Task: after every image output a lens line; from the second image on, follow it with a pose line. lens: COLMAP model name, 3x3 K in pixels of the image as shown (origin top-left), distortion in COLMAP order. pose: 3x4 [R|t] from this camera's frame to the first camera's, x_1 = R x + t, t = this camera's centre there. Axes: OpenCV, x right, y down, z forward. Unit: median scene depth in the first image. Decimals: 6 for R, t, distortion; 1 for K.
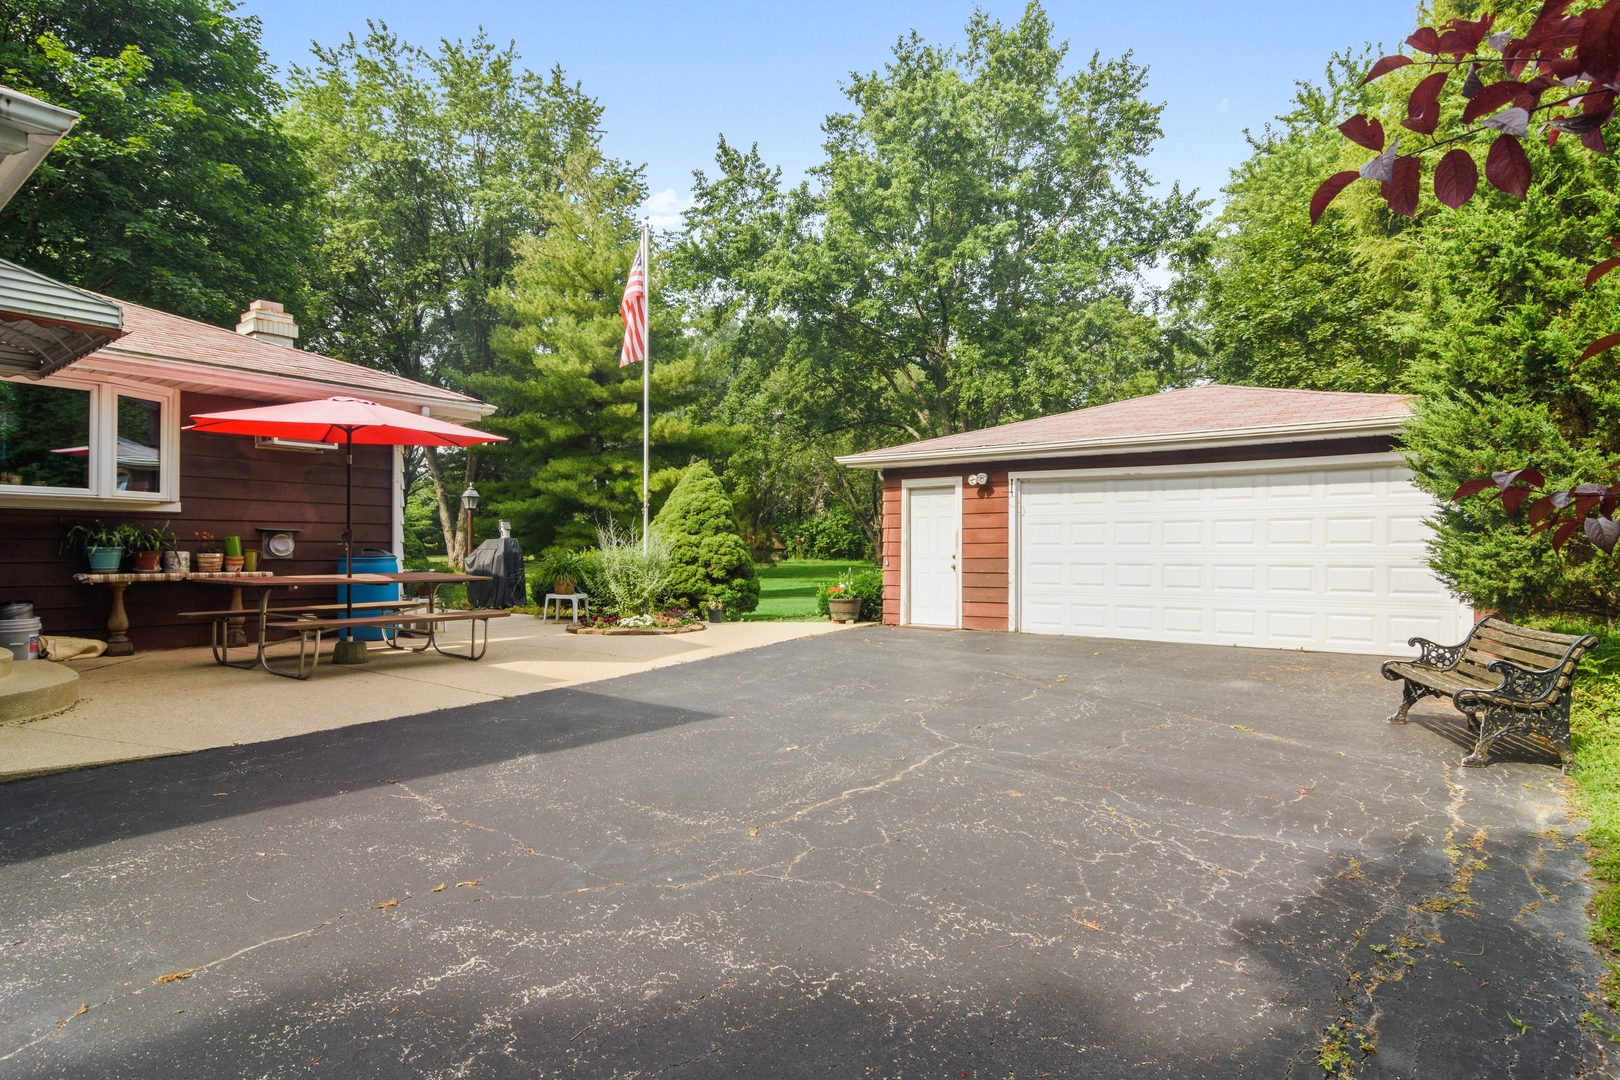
lens RADIAL K [[872.4, 0, 799.2], [0, 872.4, 530.0], [0, 0, 1]] dist [0.001517, 0.000300]
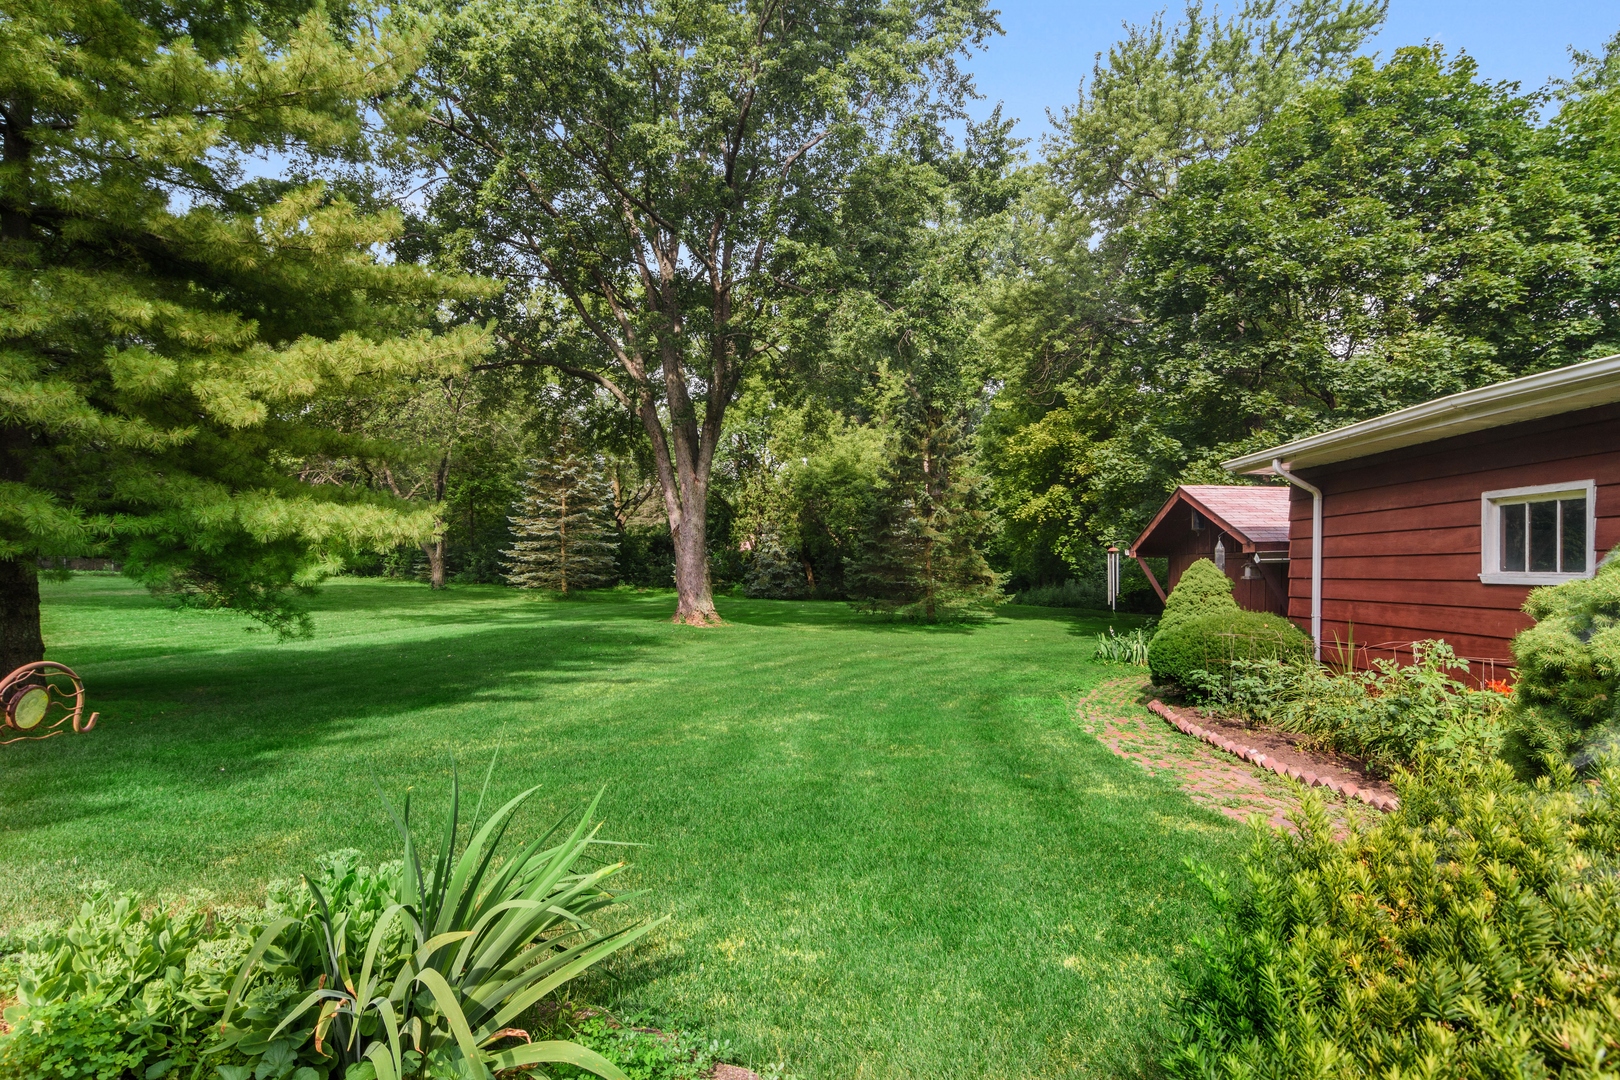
lens RADIAL K [[872.4, 0, 808.6], [0, 872.4, 543.6], [0, 0, 1]] dist [0.001517, 0.000300]
pose [[0.815149, 0.029634, 0.578492, -0.185828], [-0.029811, 0.999513, -0.009195, 0.007414], [-0.578483, -0.009750, 0.815636, 0.592159]]
